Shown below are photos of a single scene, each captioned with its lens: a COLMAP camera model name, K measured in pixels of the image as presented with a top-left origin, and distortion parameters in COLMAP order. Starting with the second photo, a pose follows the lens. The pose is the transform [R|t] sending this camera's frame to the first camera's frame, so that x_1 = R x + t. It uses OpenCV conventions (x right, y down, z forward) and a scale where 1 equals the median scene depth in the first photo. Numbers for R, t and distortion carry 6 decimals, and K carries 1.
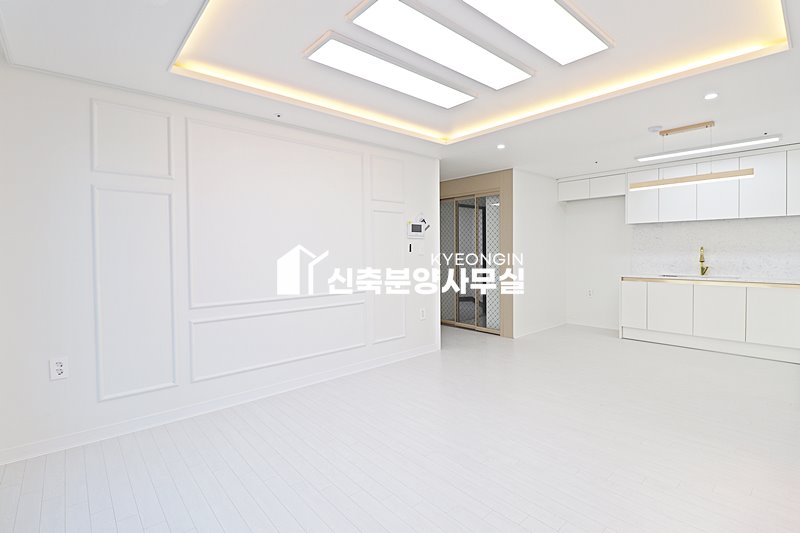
lens RADIAL K [[384.0, 0, 402.8], [0, 384.0, 258.6], [0, 0, 1]] dist [-0.002352, -0.000617]
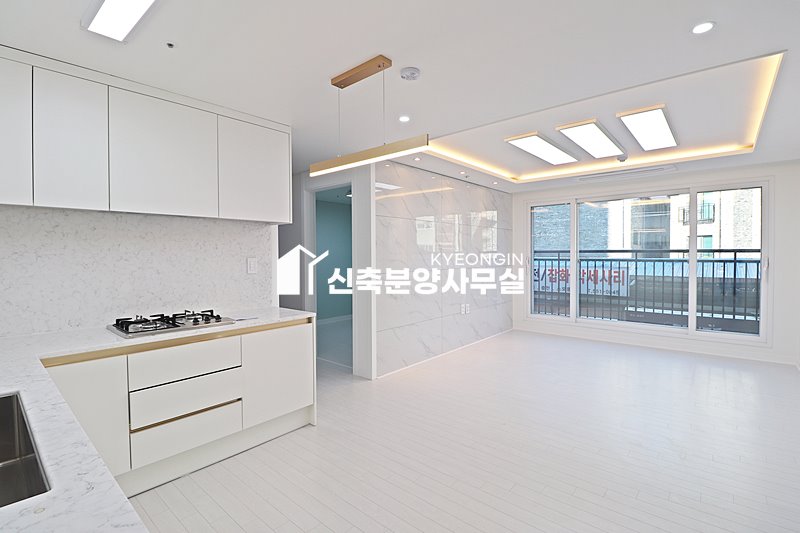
lens RADIAL K [[372.5, 0, 398.7], [0, 372.5, 261.8], [0, 0, 1]] dist [-0.000800, -0.013172]
pose [[-0.992079, 0.018510, -0.124243, 0.543991], [0.013091, 0.998933, 0.044294, -0.046687], [0.124931, 0.042317, -0.991263, 1.153731]]
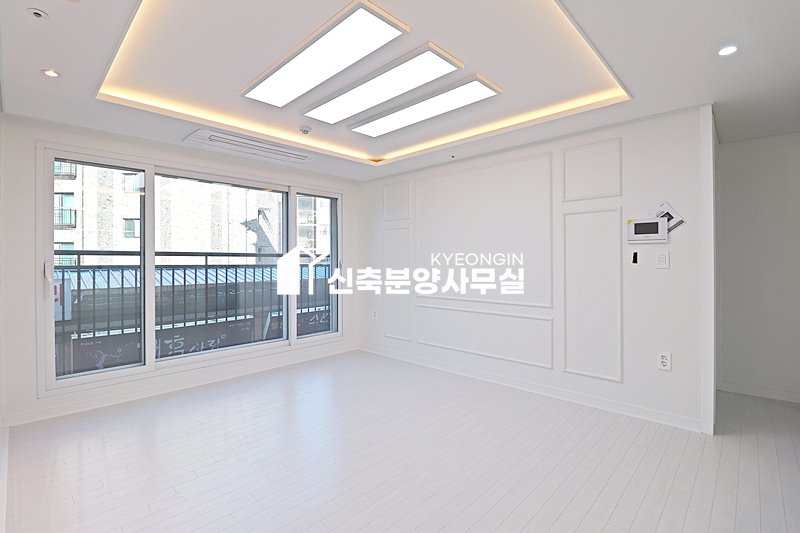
lens RADIAL K [[371.4, 0, 397.9], [0, 371.4, 258.6], [0, 0, 1]] dist [0.000827, -0.014424]
pose [[0.073775, 0.004535, -0.997265, 0.581563], [-0.017741, 0.999837, 0.003234, -0.018321], [0.997117, 0.017454, 0.073843, 0.462495]]
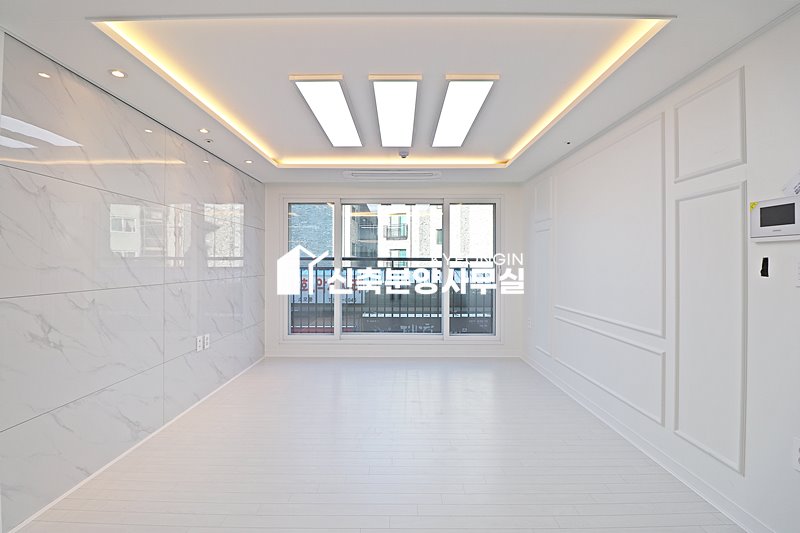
lens RADIAL K [[371.4, 0, 397.9], [0, 371.4, 258.6], [0, 0, 1]] dist [0.000827, -0.014424]
pose [[-0.669452, -0.001068, -0.742854, 0.497667], [-0.012513, 0.999873, 0.009840, -0.031012], [0.742750, 0.015883, -0.669381, 0.859766]]
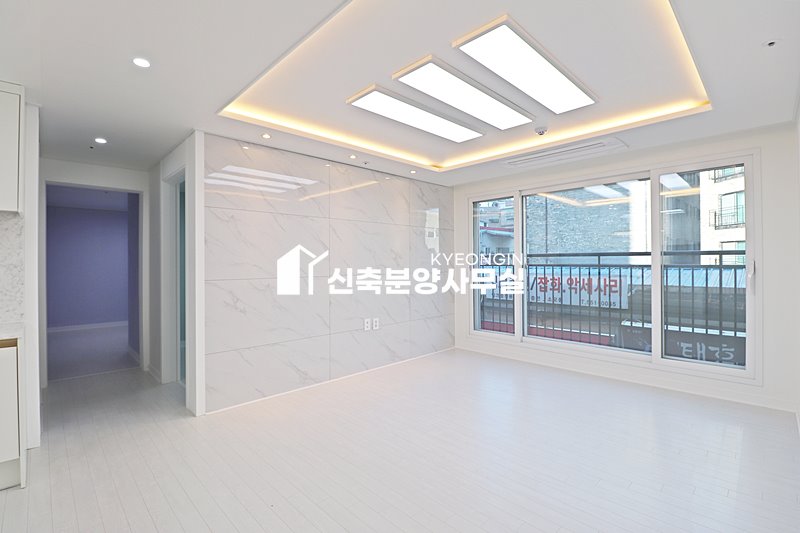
lens RADIAL K [[371.4, 0, 397.9], [0, 371.4, 258.6], [0, 0, 1]] dist [0.000827, -0.014424]
pose [[-0.998826, 0.015217, -0.045986, 0.199272], [0.014685, 0.999821, 0.011894, -0.025653], [0.046159, 0.011204, -0.998871, 0.997529]]
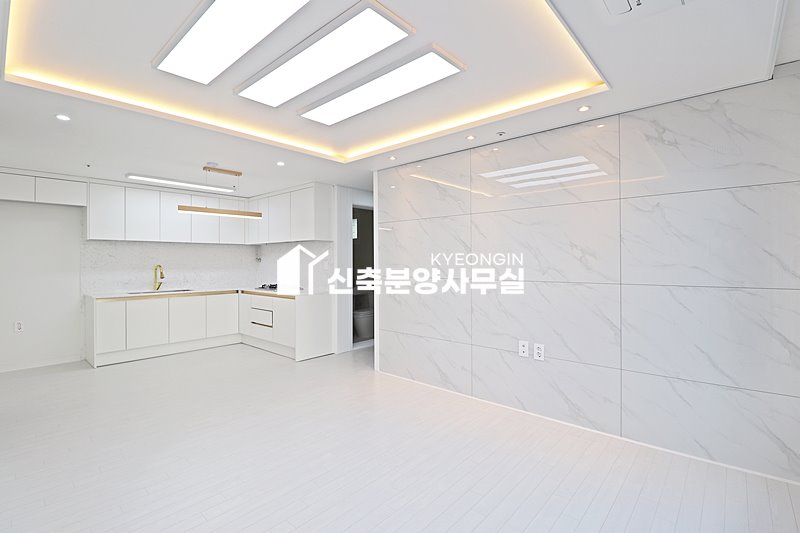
lens RADIAL K [[371.4, 0, 397.9], [0, 371.4, 258.6], [0, 0, 1]] dist [0.000827, -0.014424]
pose [[-0.109640, 0.017990, 0.993809, -0.379997], [0.028040, 0.999494, -0.014999, -0.013058], [-0.993576, 0.026222, -0.110089, 0.409883]]
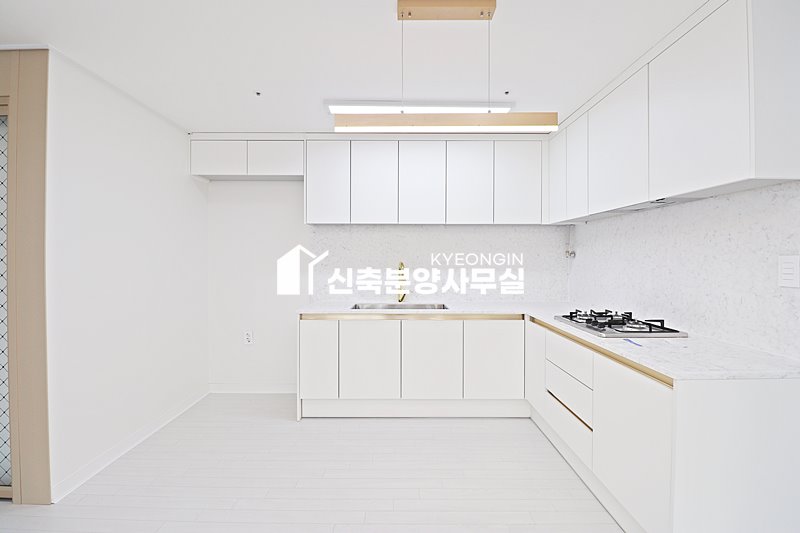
lens RADIAL K [[372.5, 0, 398.7], [0, 372.5, 261.8], [0, 0, 1]] dist [-0.000800, -0.013172]
pose [[0.675389, 0.005118, 0.737443, 0.266467], [0.007263, 0.999881, -0.013592, -0.021369], [-0.737425, 0.014536, 0.675272, 0.531328]]
